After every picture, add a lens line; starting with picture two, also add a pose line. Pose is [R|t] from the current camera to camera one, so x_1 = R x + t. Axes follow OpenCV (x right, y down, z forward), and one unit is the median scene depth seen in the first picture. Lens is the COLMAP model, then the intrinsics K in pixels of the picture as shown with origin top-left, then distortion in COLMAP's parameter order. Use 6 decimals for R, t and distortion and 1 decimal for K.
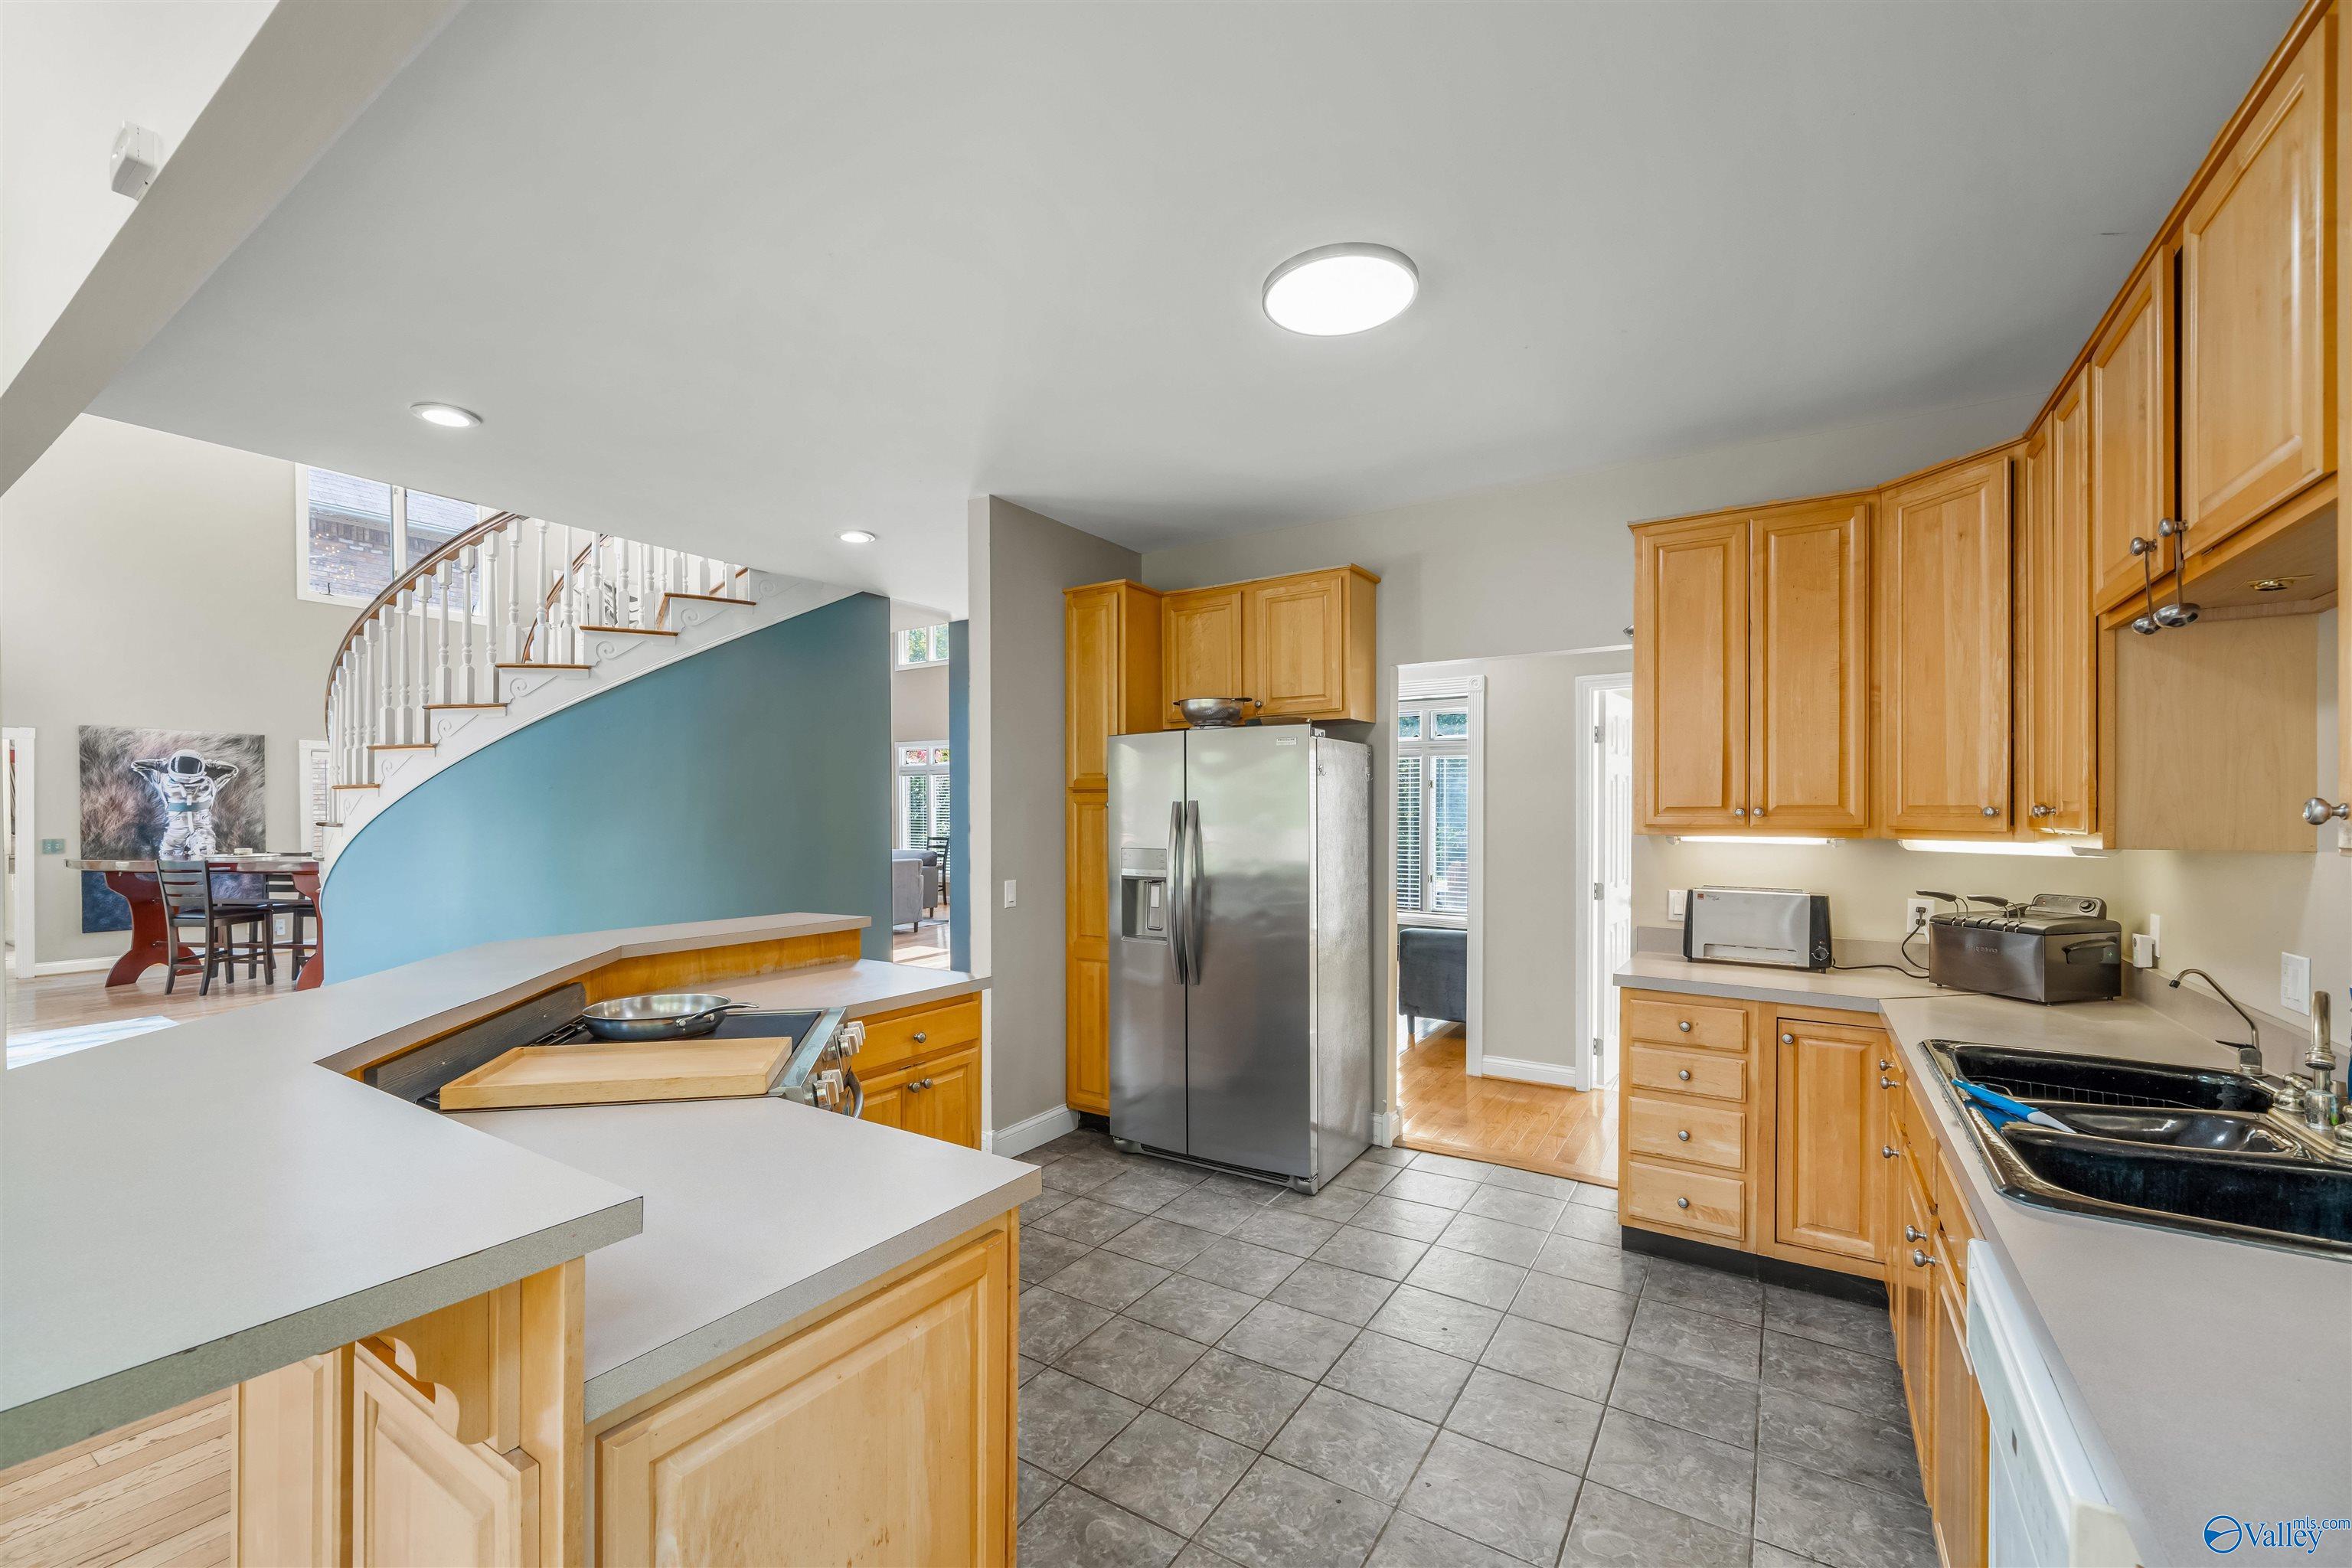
lens RADIAL K [[959.6, 0, 1163.5], [0, 959.6, 816.2], [0, 0, 1]] dist [-0.002889, -0.000157]
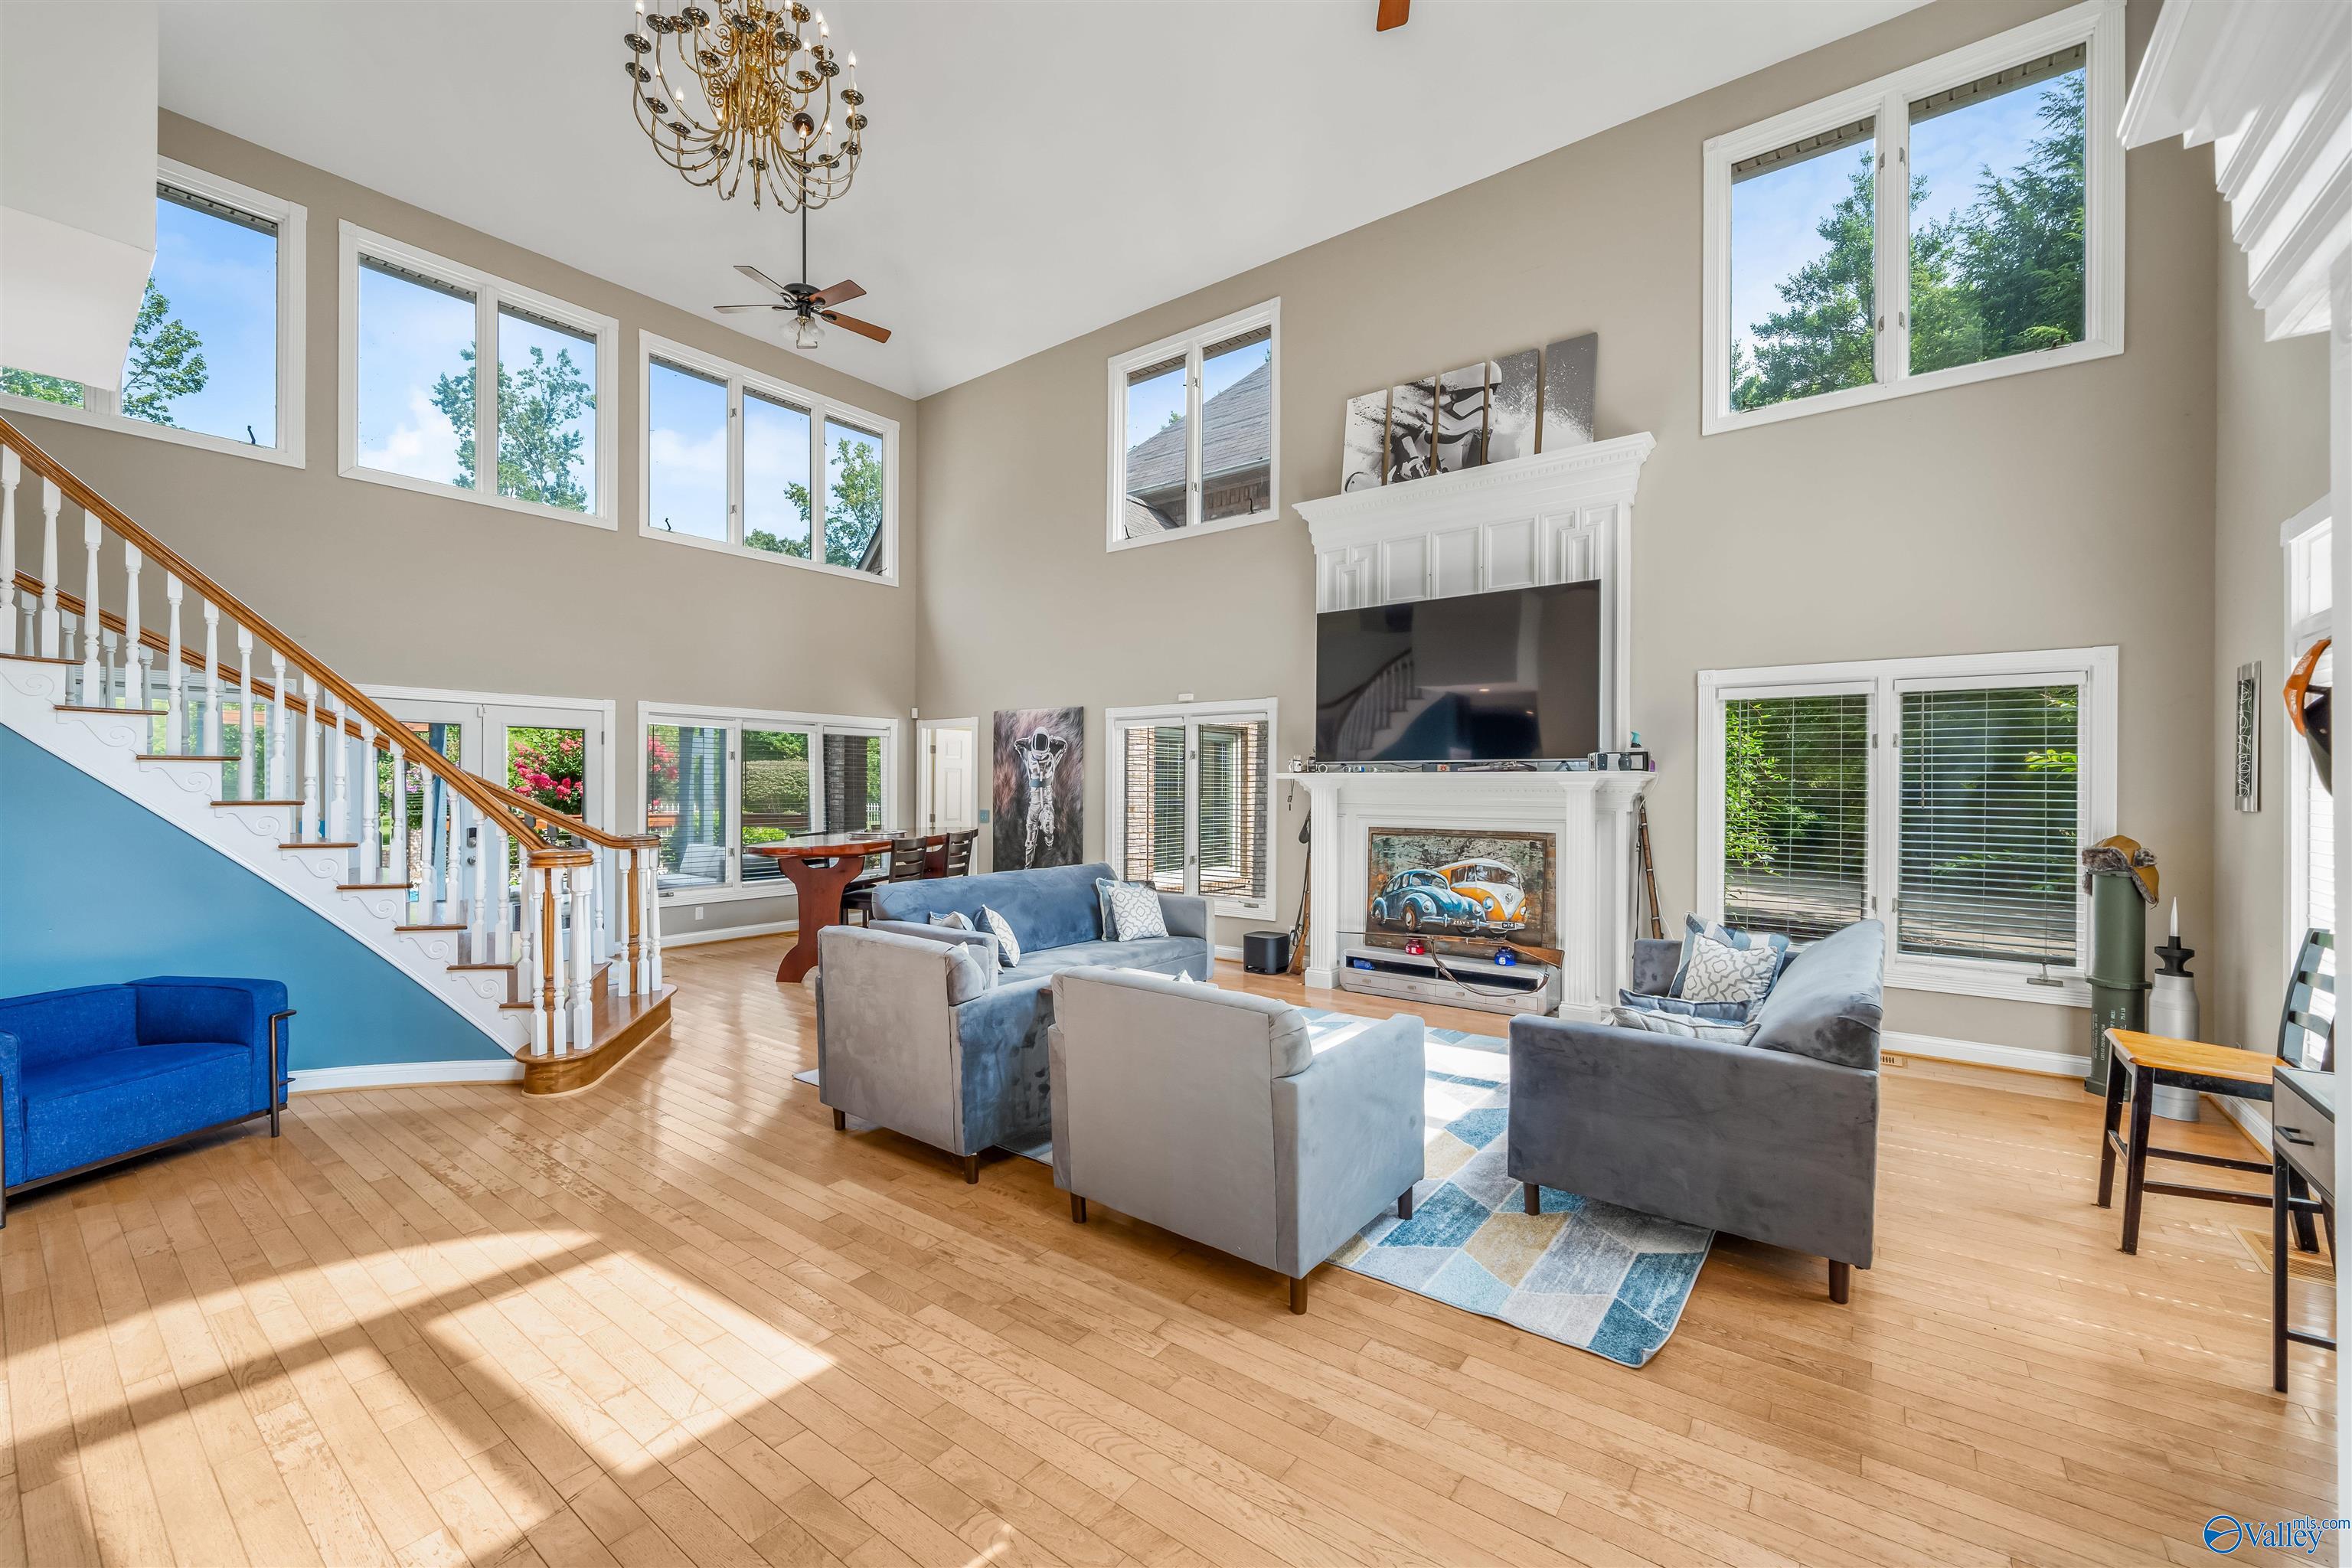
lens RADIAL K [[948.8, 0, 1159.3], [0, 948.8, 785.6], [0, 0, 1]] dist [0.000248, 0.000017]
pose [[-0.083048, 0.005396, -0.996531, -0.016345], [-0.008436, 0.999946, 0.006118, -0.014519], [0.996510, 0.008915, -0.082998, 1.267117]]
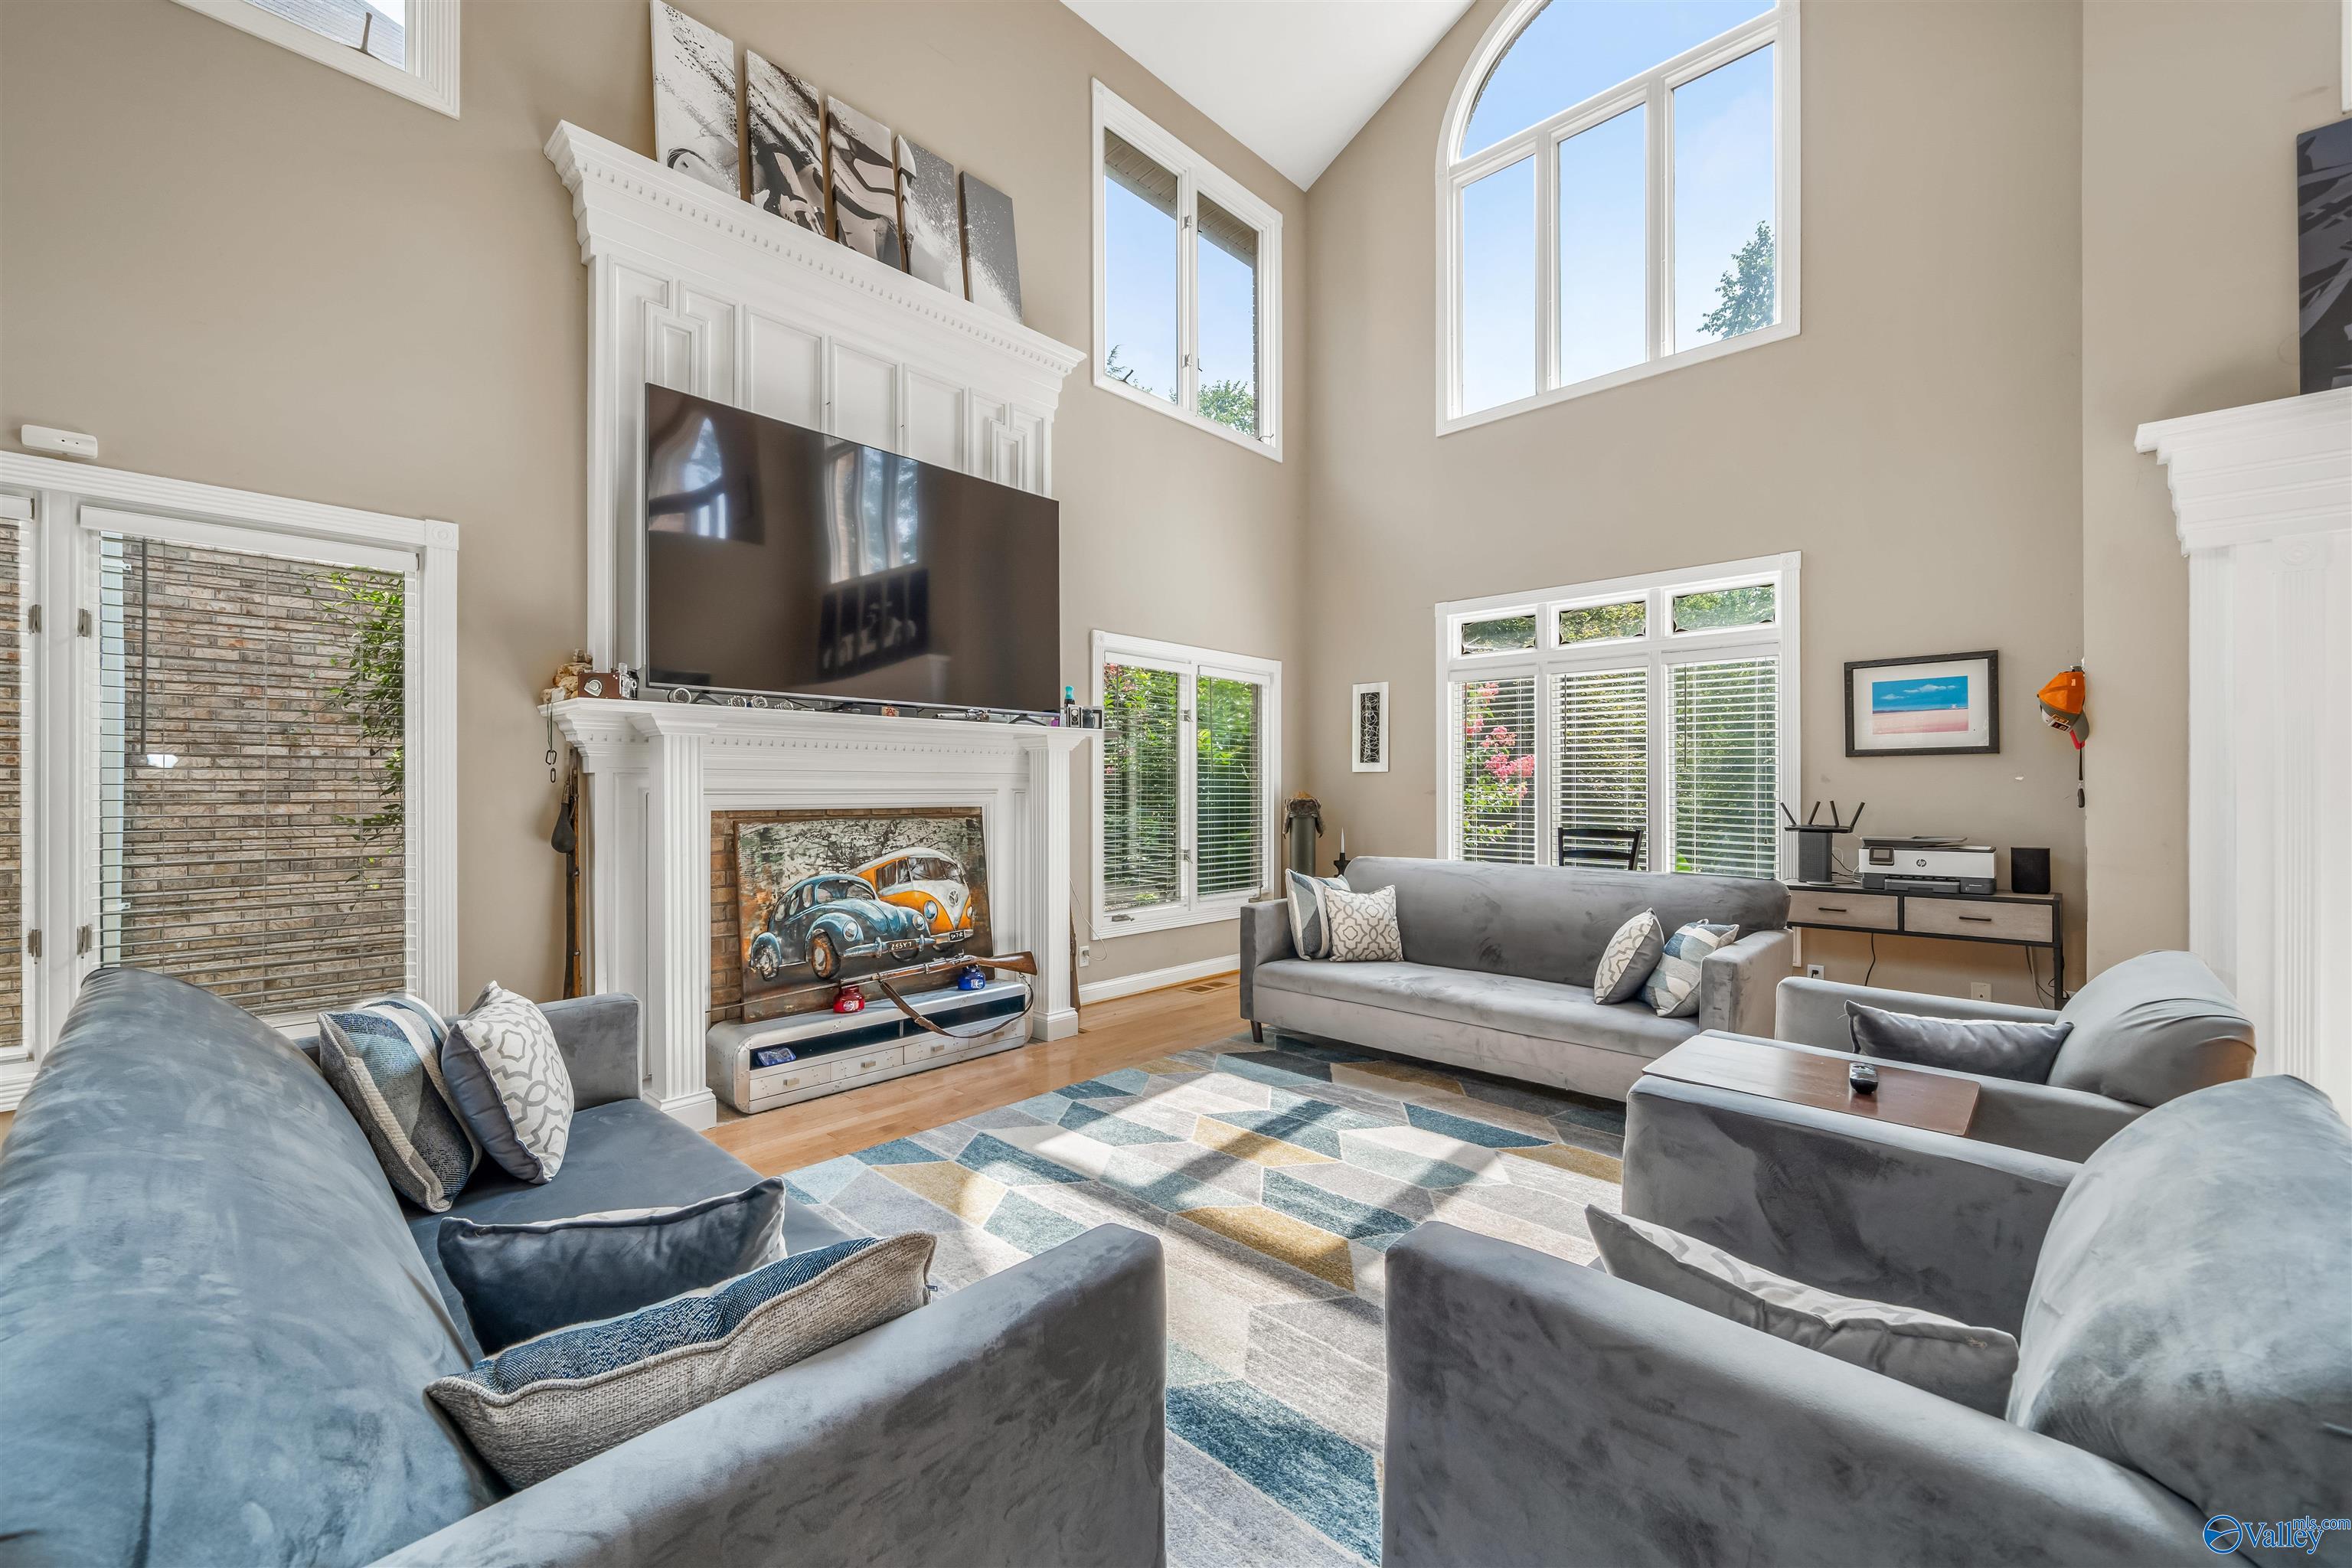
lens RADIAL K [[937.0, 0, 1163.3], [0, 937.0, 788.3], [0, 0, 1]] dist [-0.001668, -0.000441]
pose [[0.983568, 0.002347, -0.180522, -0.554136], [-0.003874, 0.999960, -0.008109, 0.016559], [0.180496, 0.008675, 0.983538, 0.982533]]
